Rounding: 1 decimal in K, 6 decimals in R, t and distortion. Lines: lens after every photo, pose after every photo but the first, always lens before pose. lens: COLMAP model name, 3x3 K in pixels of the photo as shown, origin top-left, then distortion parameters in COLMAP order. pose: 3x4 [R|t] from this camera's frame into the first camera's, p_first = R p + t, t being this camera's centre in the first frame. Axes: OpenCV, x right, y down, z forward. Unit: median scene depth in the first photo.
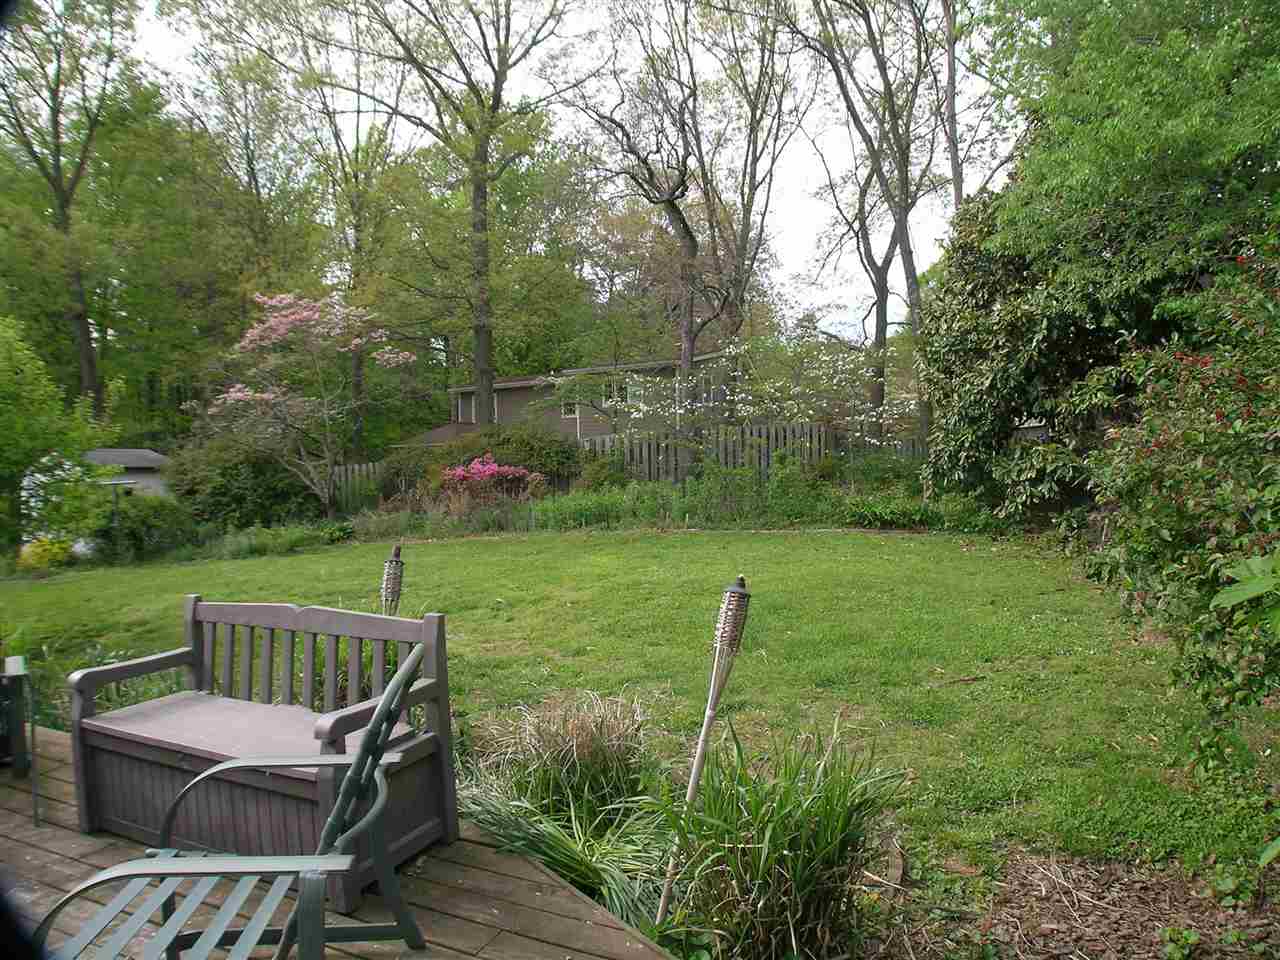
lens RADIAL K [[921.8, 0, 640.0], [0, 921.8, 480.0], [0, 0, 1]] dist [-0.132718, 0.004761]
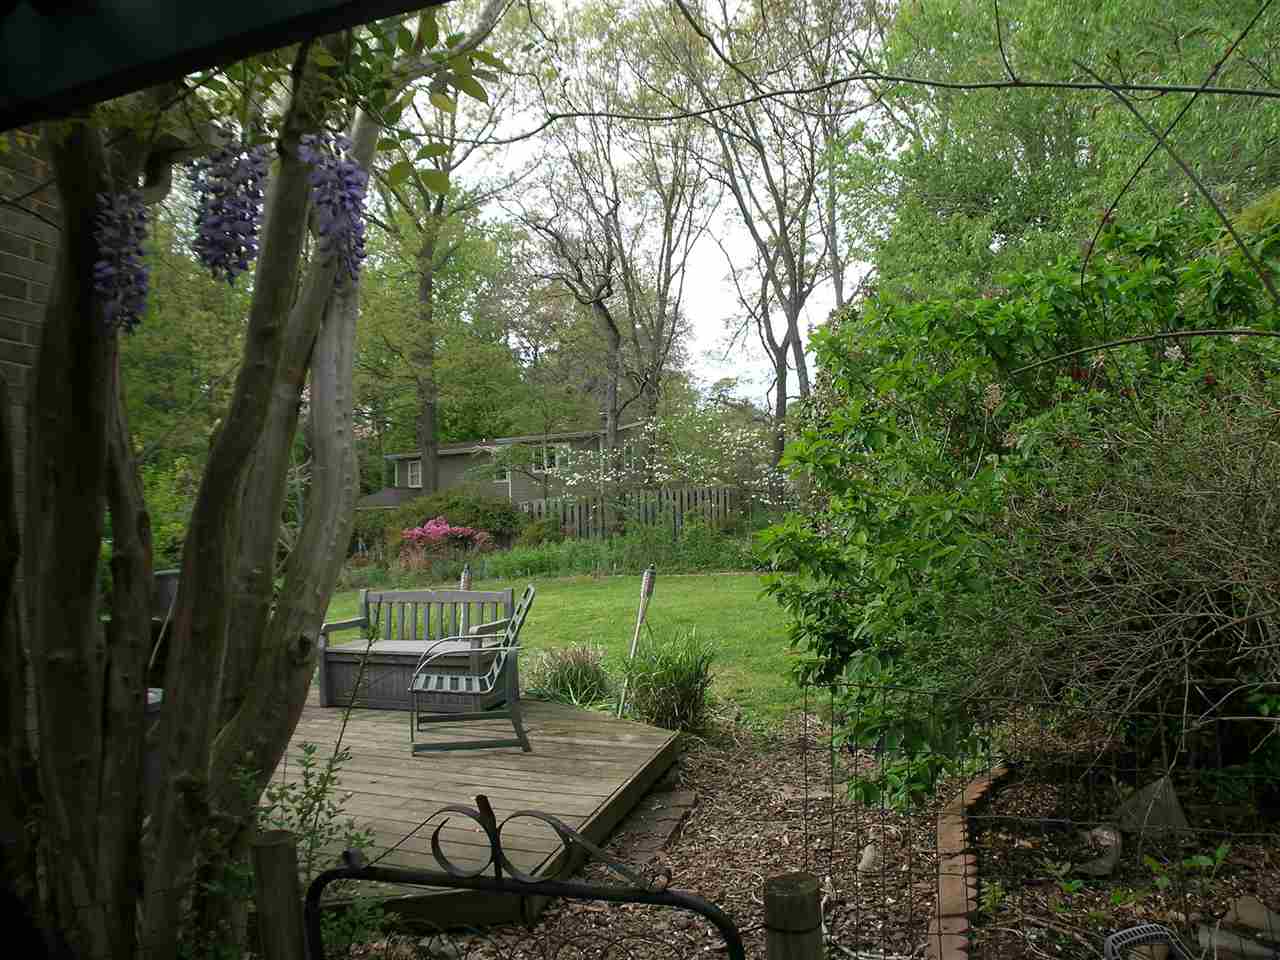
lens RADIAL K [[921.8, 0, 640.0], [0, 921.8, 480.0], [0, 0, 1]] dist [-0.132718, 0.004761]
pose [[0.996277, -0.007394, 0.085888, -0.010828], [0.013101, 0.997729, -0.066068, 0.004266], [-0.085205, 0.066947, 0.994112, -0.123057]]
